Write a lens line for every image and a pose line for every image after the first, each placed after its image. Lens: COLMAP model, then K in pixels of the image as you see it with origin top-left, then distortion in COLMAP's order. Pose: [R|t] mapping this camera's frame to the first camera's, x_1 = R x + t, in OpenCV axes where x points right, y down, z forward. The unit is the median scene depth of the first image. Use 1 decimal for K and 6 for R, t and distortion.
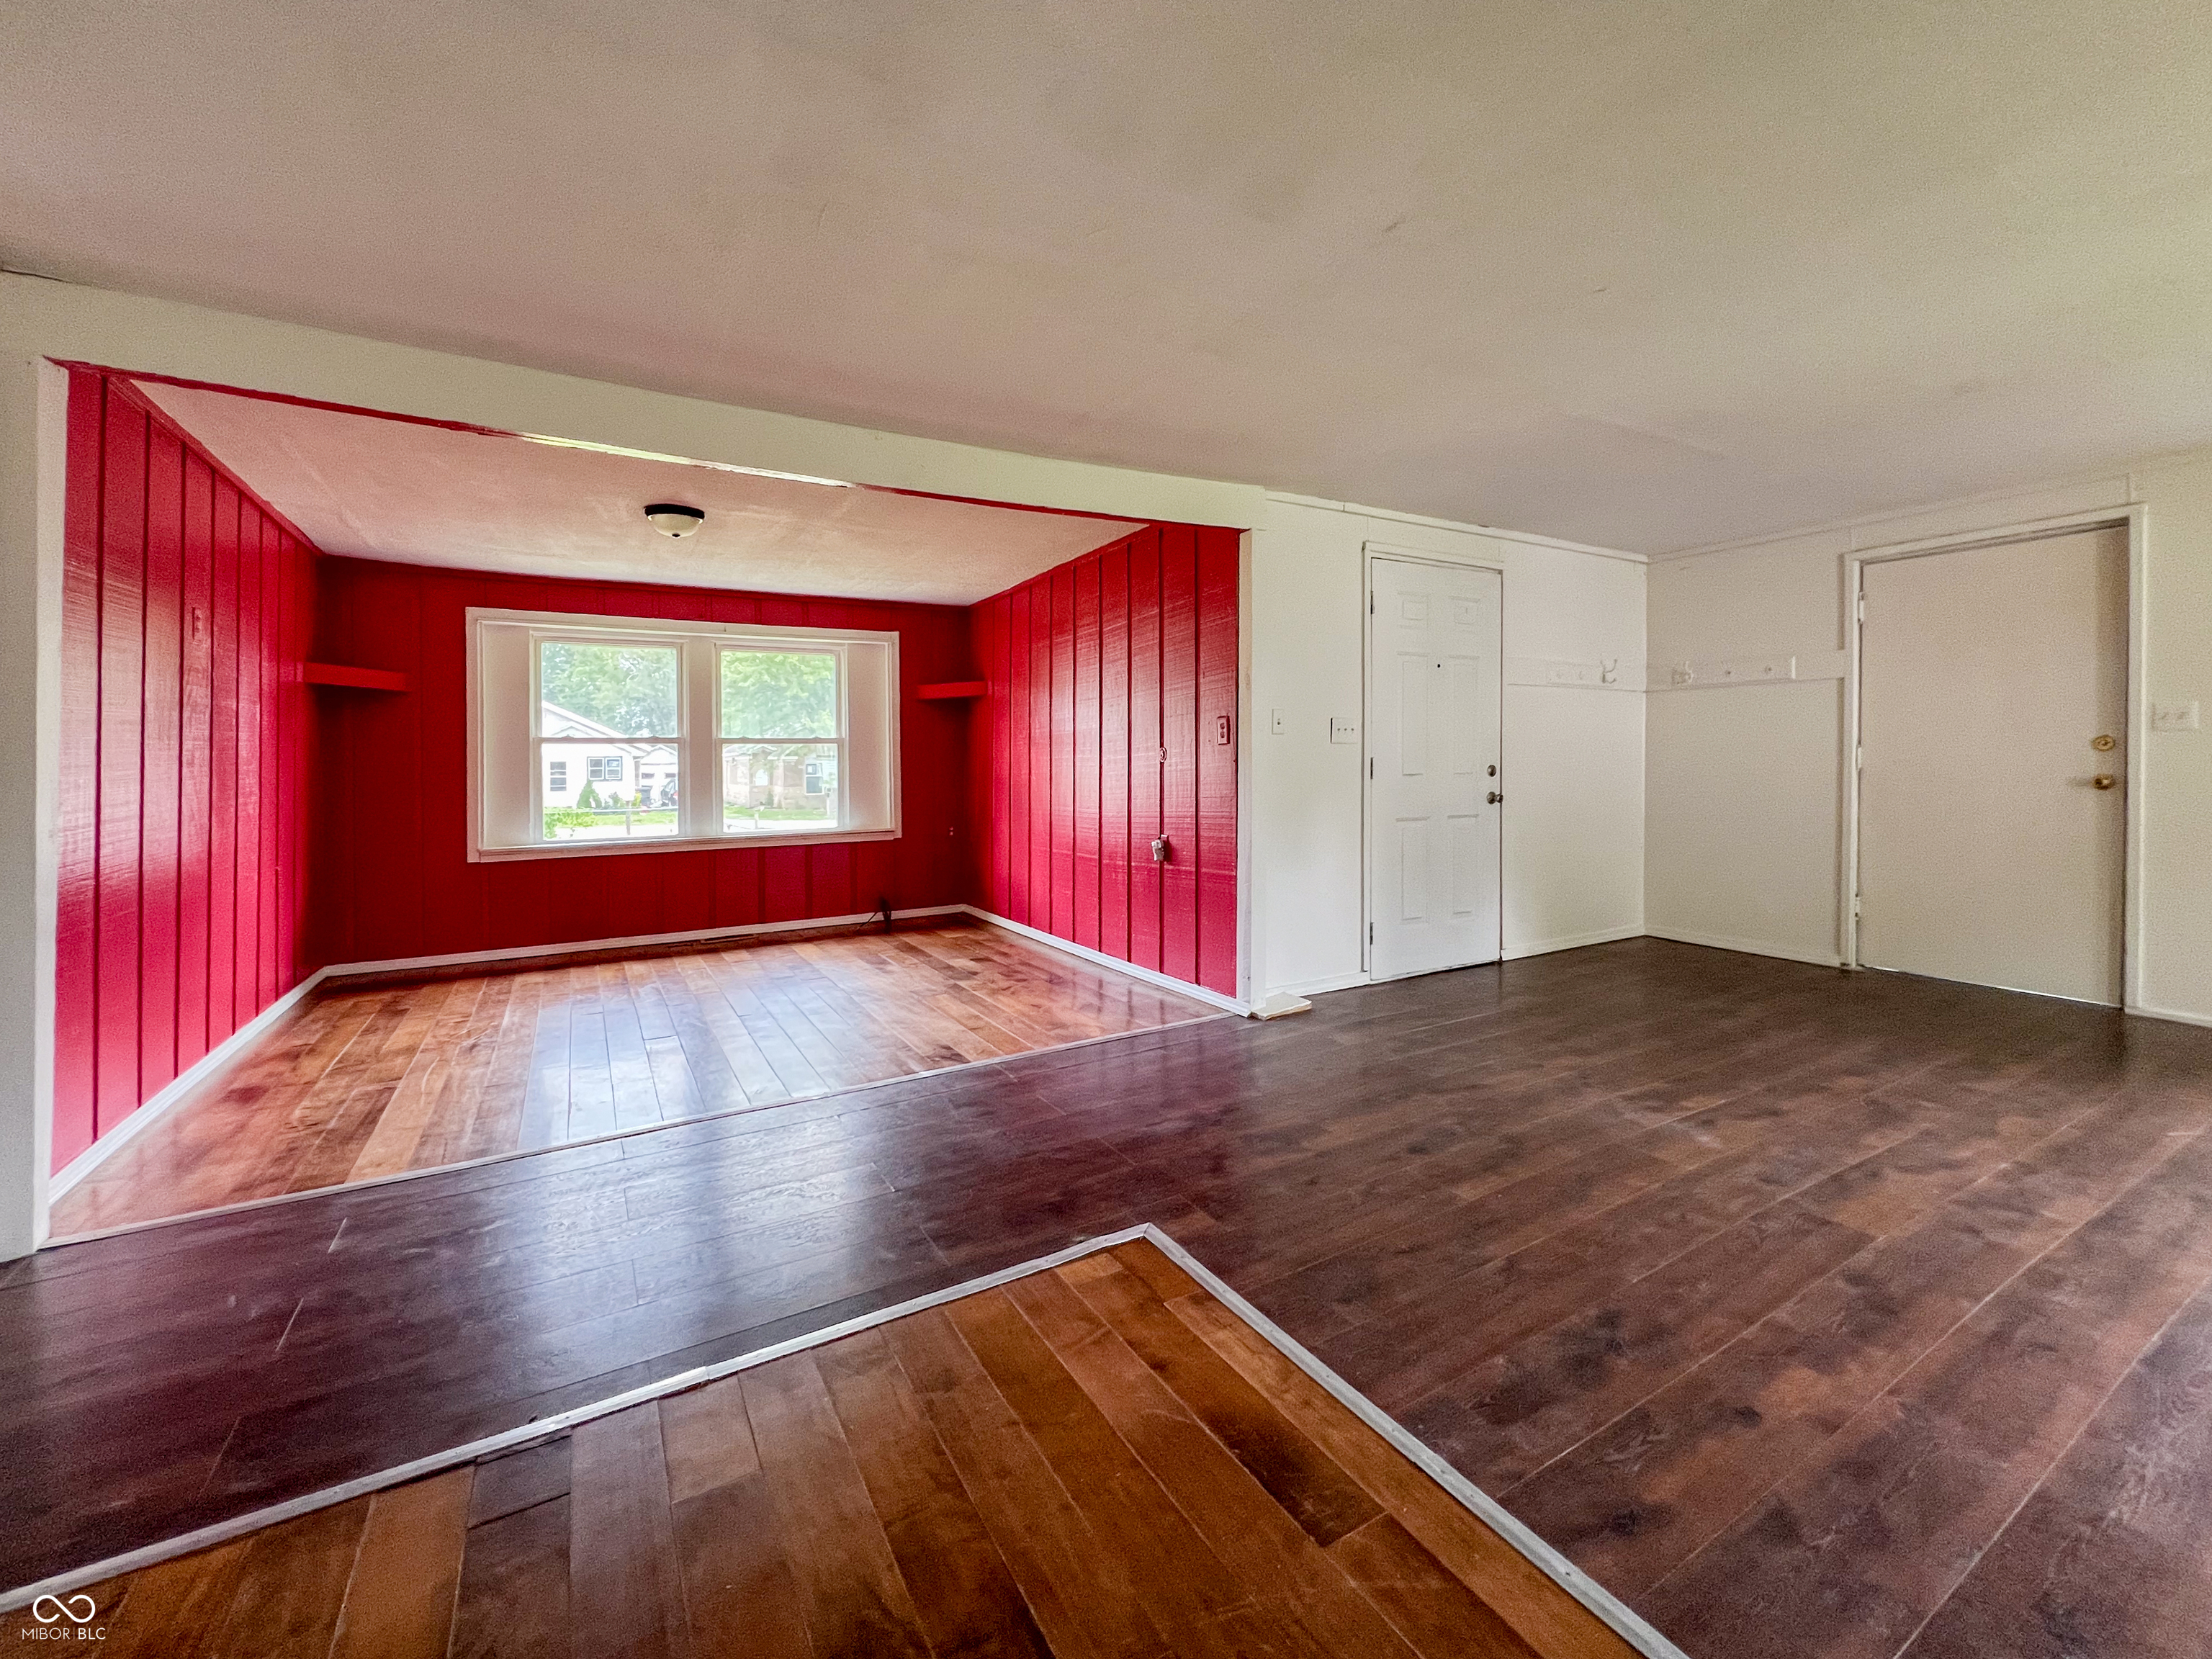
lens RADIAL K [[896.7, 0, 1106.0], [0, 896.7, 820.2], [0, 0, 1]] dist [-0.001333, 0.000406]
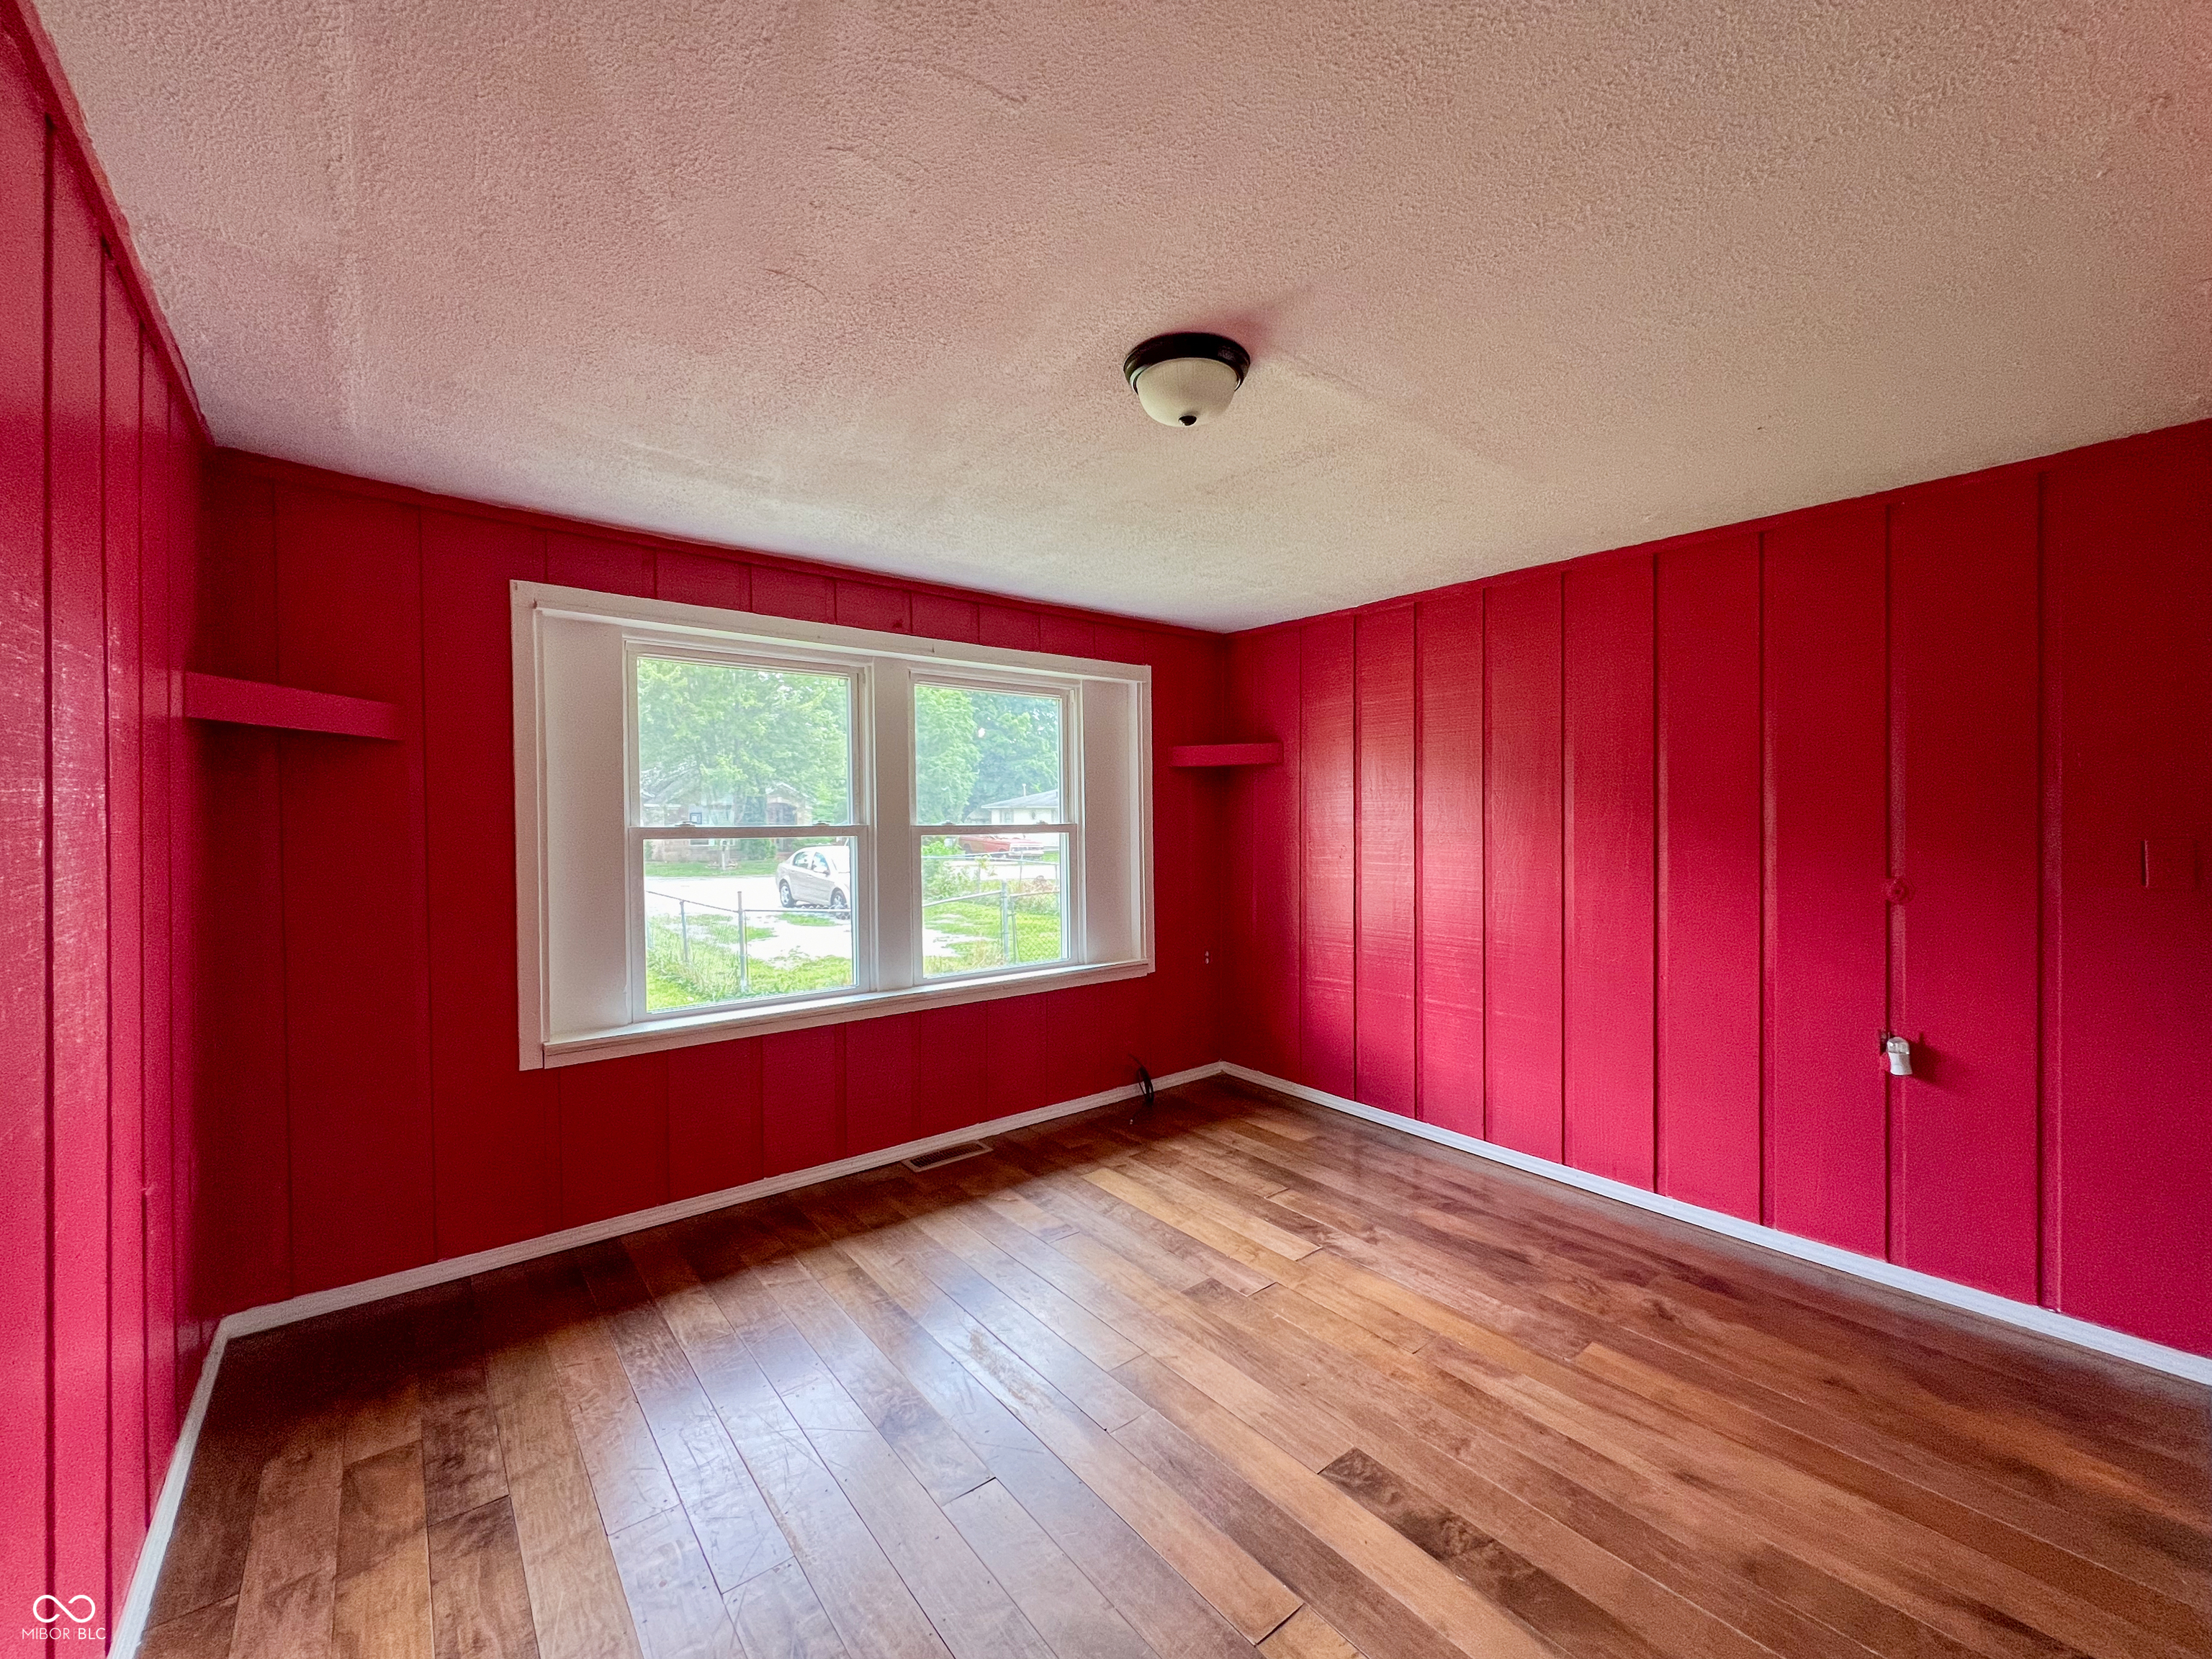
lens RADIAL K [[896.7, 0, 1133.1], [0, 896.7, 875.3], [0, 0, 1]] dist [-0.001333, 0.000406]
pose [[0.987087, 0.005307, 0.160098, -0.388240], [-0.006073, 0.999972, 0.004296, -0.062579], [-0.160071, -0.005213, 0.987092, 0.378714]]
